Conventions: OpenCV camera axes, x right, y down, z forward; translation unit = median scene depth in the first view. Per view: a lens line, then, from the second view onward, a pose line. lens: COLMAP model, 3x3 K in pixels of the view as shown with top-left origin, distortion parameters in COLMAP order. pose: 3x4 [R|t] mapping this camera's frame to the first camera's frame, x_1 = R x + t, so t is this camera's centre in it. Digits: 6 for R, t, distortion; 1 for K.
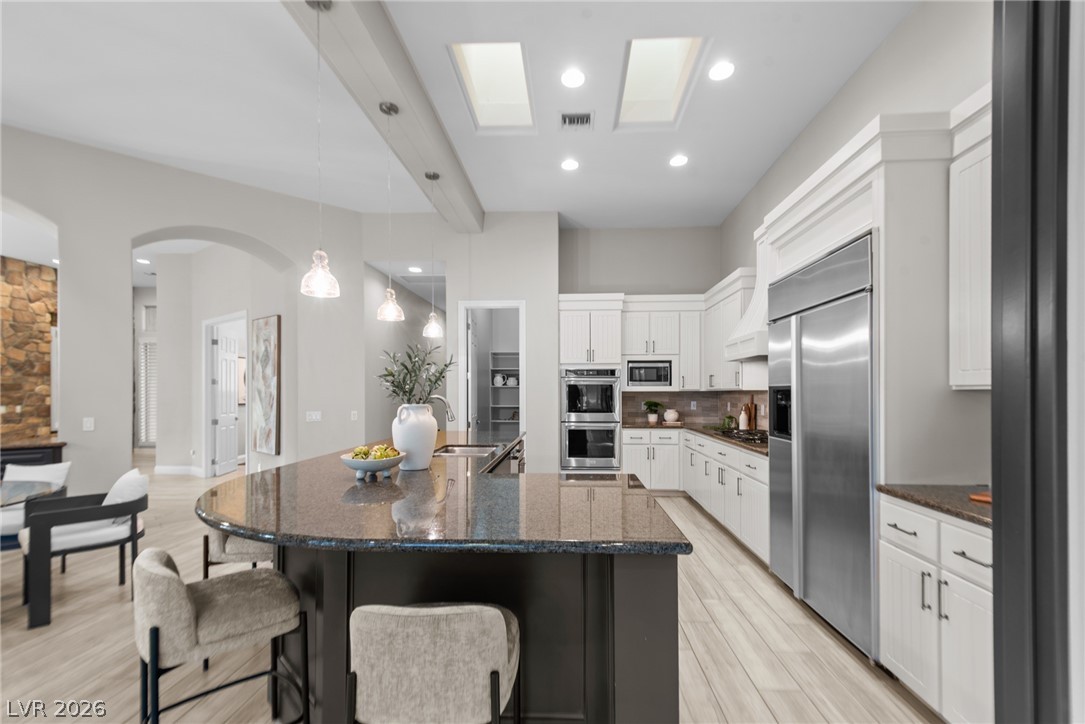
lens RADIAL K [[503.2, 0, 545.6], [0, 503.2, 390.8], [0, 0, 1]] dist [0.044377, -0.013126]
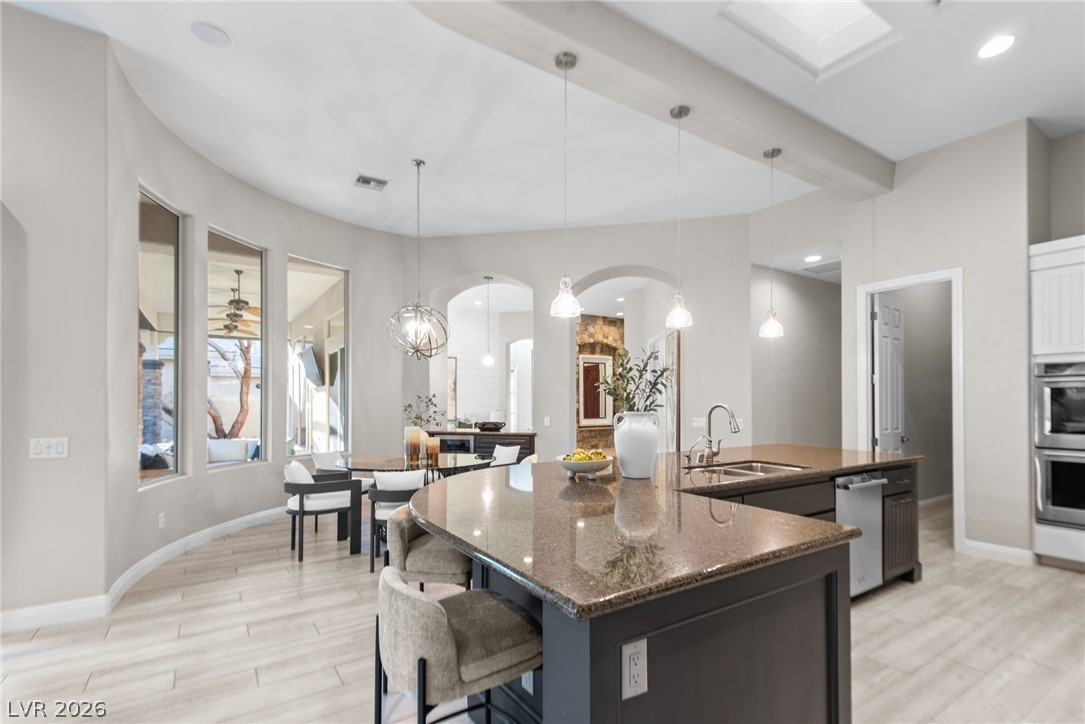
lens RADIAL K [[507.0, 0, 543.3], [0, 507.0, 395.5], [0, 0, 1]] dist [0.045169, -0.012399]
pose [[0.591814, -0.005771, -0.806054, 0.193540], [0.001229, 0.999980, -0.006257, 0.000079], [0.806074, 0.002712, 0.591809, 0.116156]]
